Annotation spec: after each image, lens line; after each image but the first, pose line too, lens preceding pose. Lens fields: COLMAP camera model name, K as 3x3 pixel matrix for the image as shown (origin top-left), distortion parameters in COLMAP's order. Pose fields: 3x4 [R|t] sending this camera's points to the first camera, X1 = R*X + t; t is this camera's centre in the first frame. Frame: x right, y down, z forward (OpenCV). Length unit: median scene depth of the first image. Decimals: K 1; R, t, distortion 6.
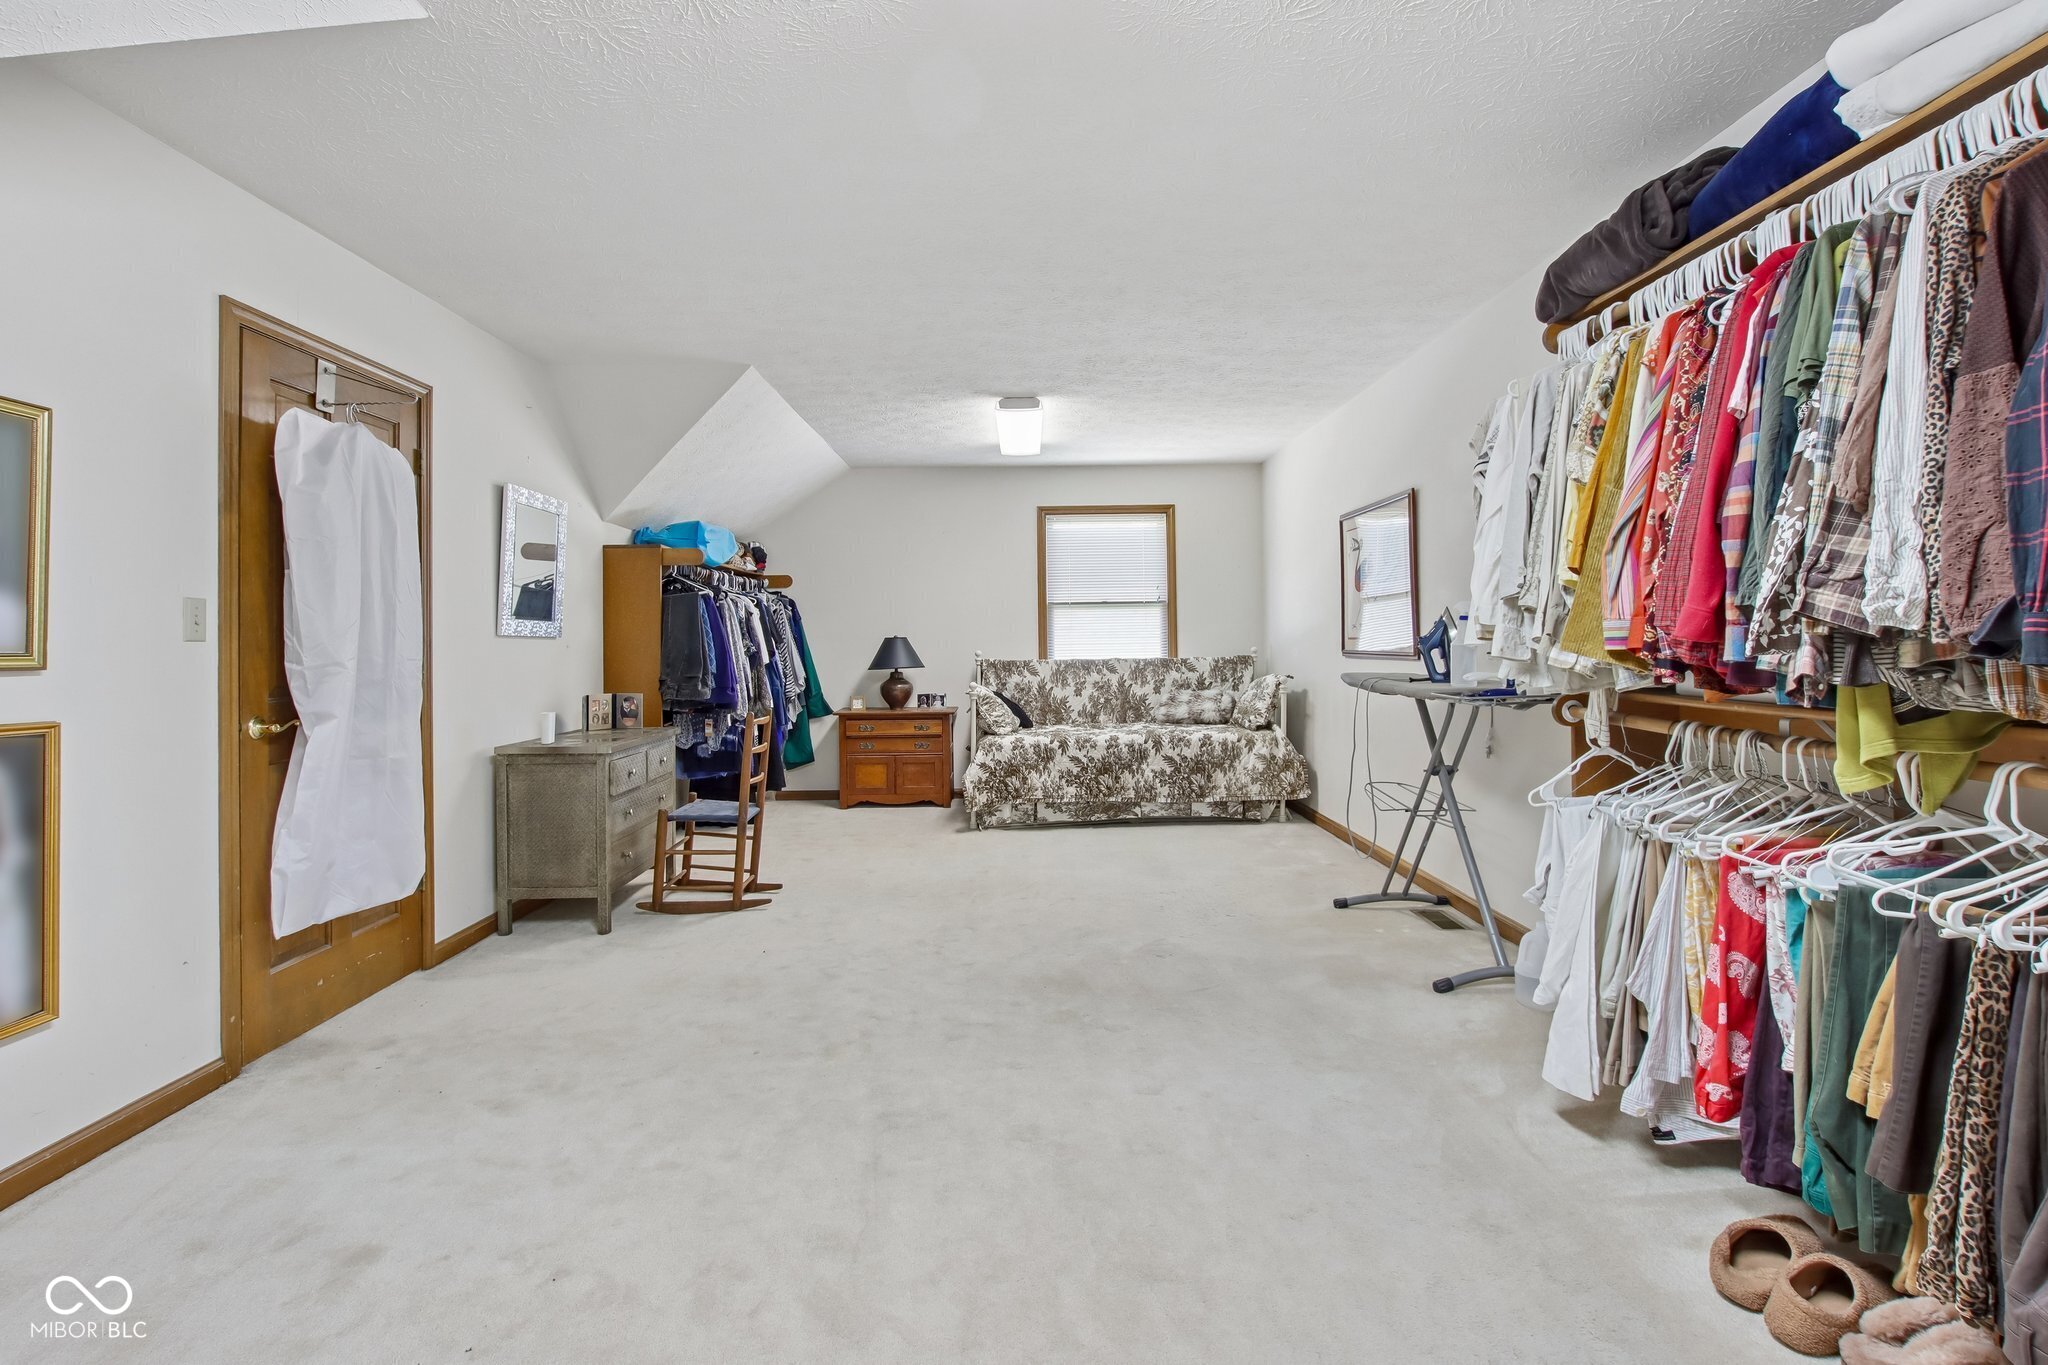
lens RADIAL K [[958.2, 0, 1033.3], [0, 958.2, 654.4], [0, 0, 1]] dist [-0.021333, 0.000899]
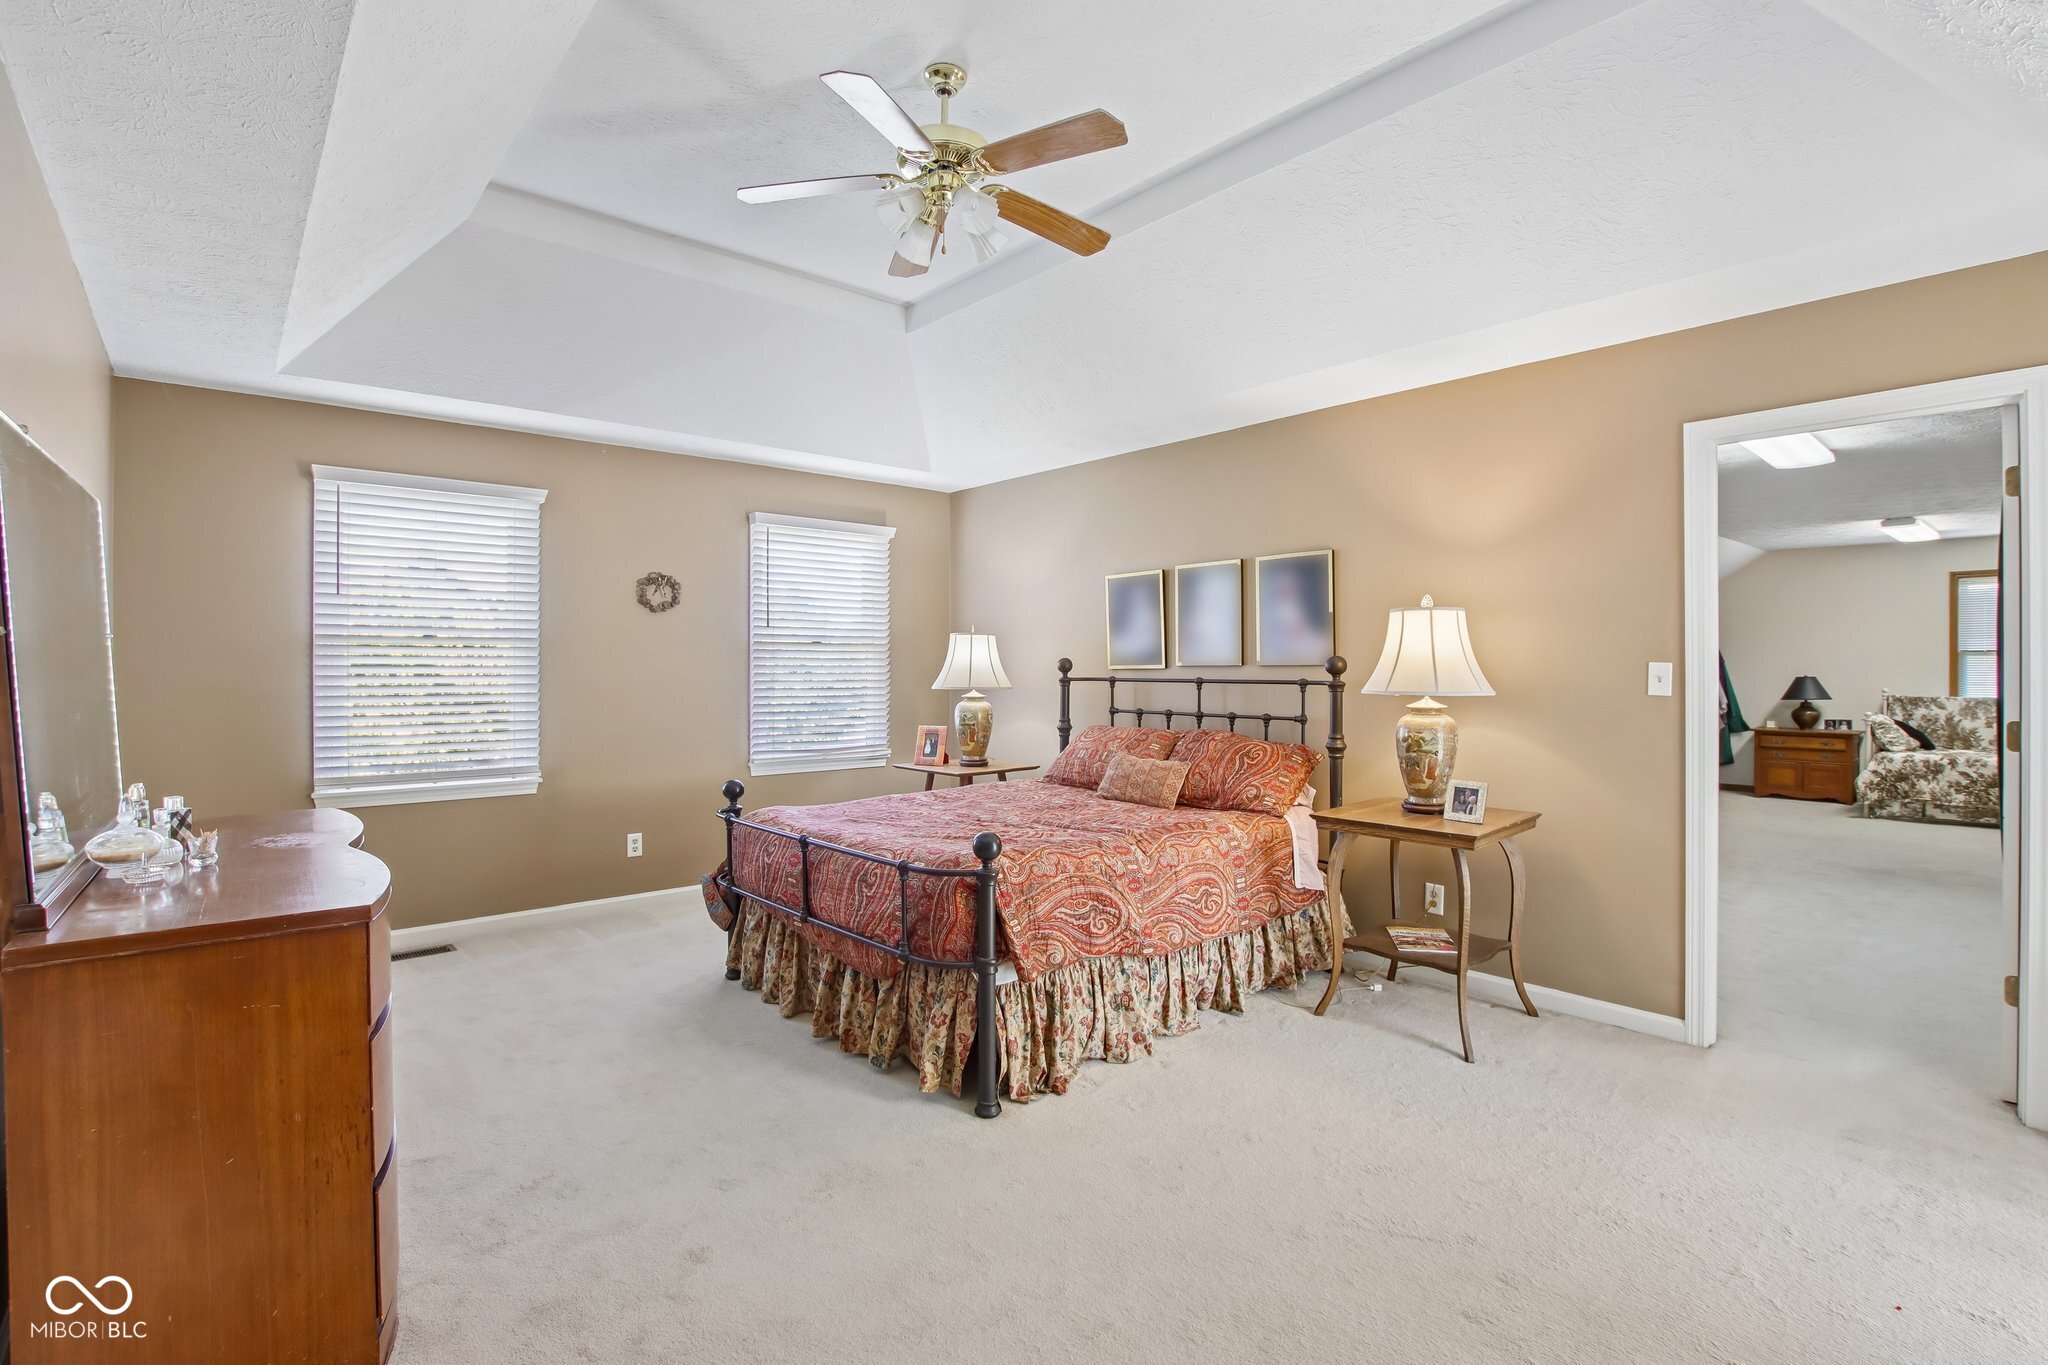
lens RADIAL K [[958.2, 0, 1033.3], [0, 958.2, 654.4], [0, 0, 1]] dist [-0.021333, 0.000899]
pose [[0.640318, 0.004173, -0.768099, 0.193890], [-0.016146, 0.999837, -0.008027, -0.021781], [0.767940, 0.017542, 0.640281, -0.736455]]
